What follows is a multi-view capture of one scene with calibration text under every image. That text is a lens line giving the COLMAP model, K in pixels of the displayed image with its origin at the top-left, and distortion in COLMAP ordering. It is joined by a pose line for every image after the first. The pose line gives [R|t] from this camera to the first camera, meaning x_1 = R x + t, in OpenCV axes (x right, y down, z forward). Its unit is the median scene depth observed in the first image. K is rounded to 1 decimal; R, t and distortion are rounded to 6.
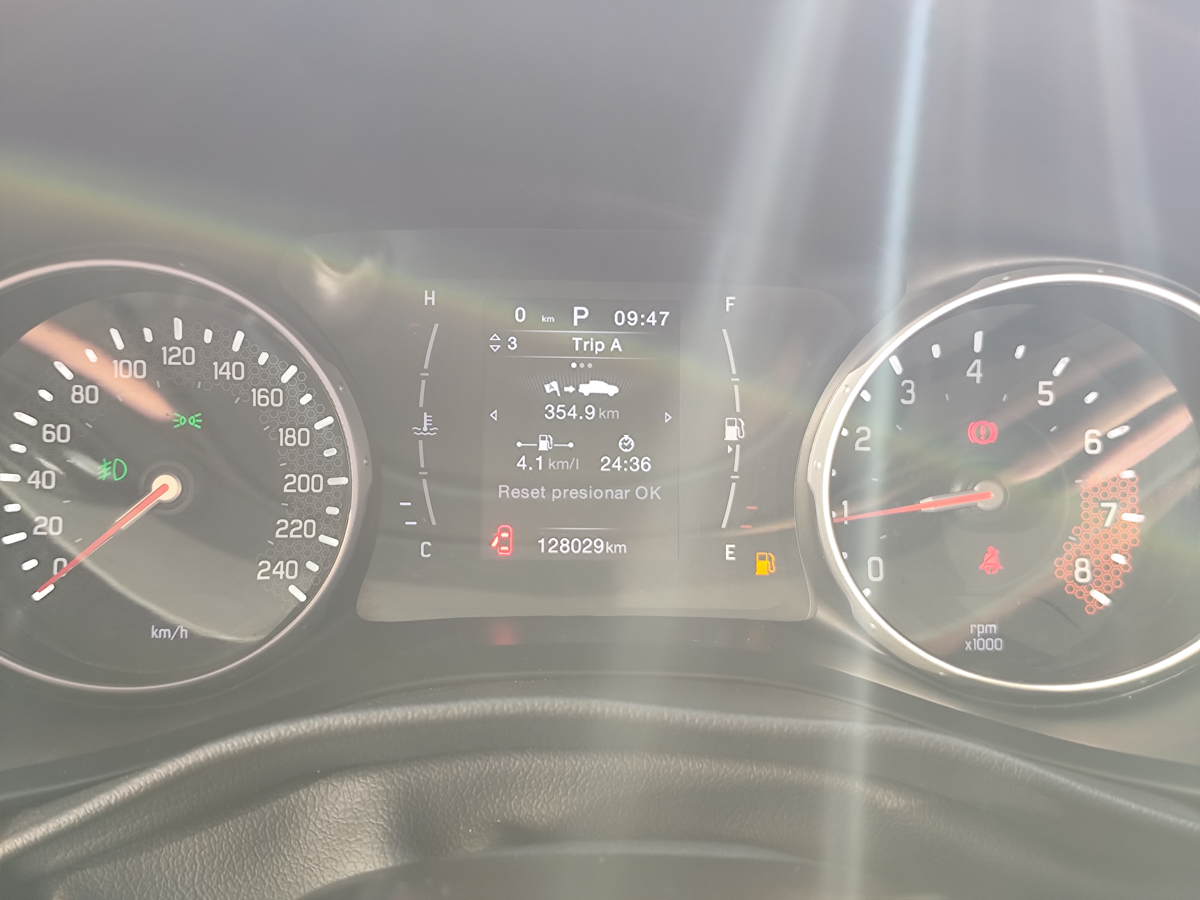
lens RADIAL K [[1614.4, 0, 602.1], [0, 1614.4, 448.9], [0, 0, 1]] dist [0.053260, 0.000000]
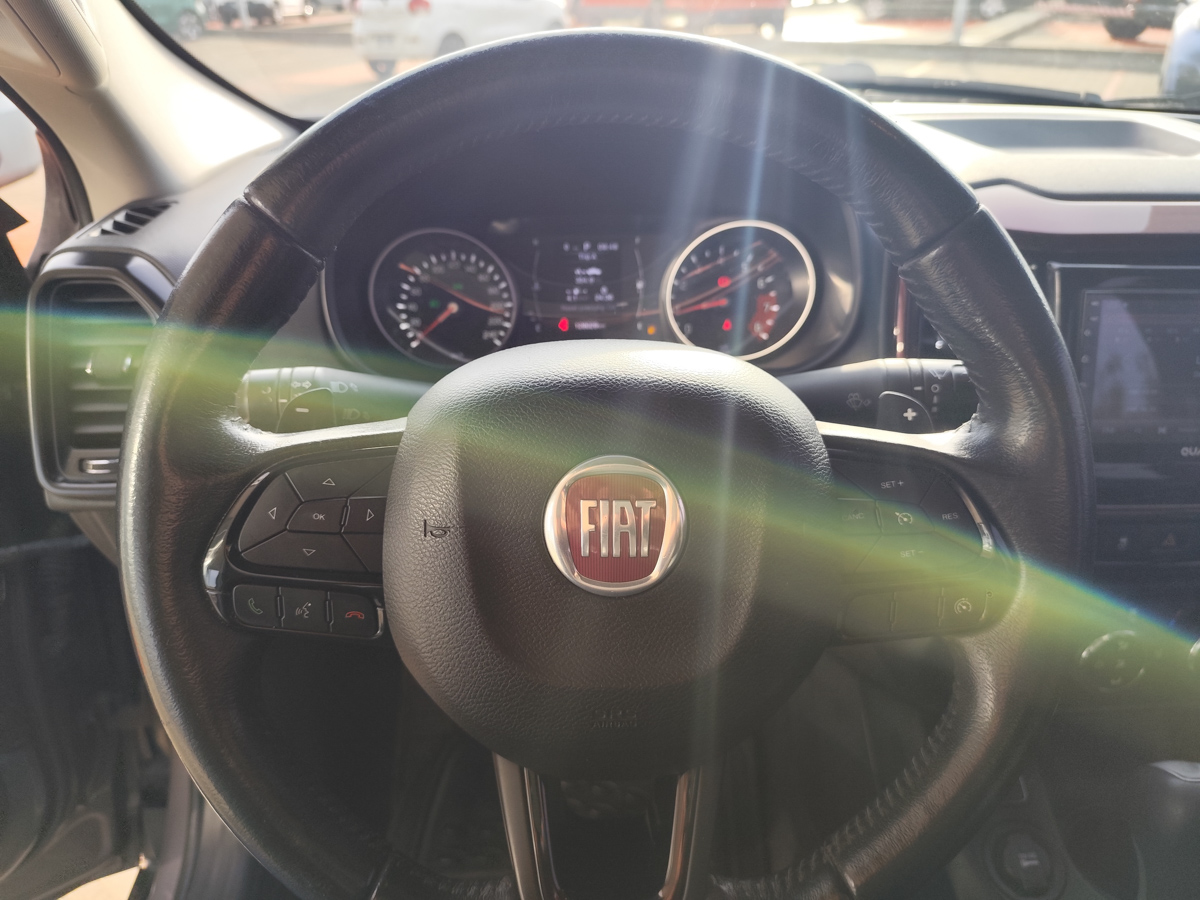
lens RADIAL K [[862.3, 0, 596.8], [0, 862.3, 460.0], [0, 0, 1]] dist [0.015270, -0.027762]
pose [[0.999216, -0.034456, -0.019505, 0.023273], [0.036310, 0.993875, 0.104371, 0.145308], [0.015789, -0.104997, 0.994347, -0.628731]]
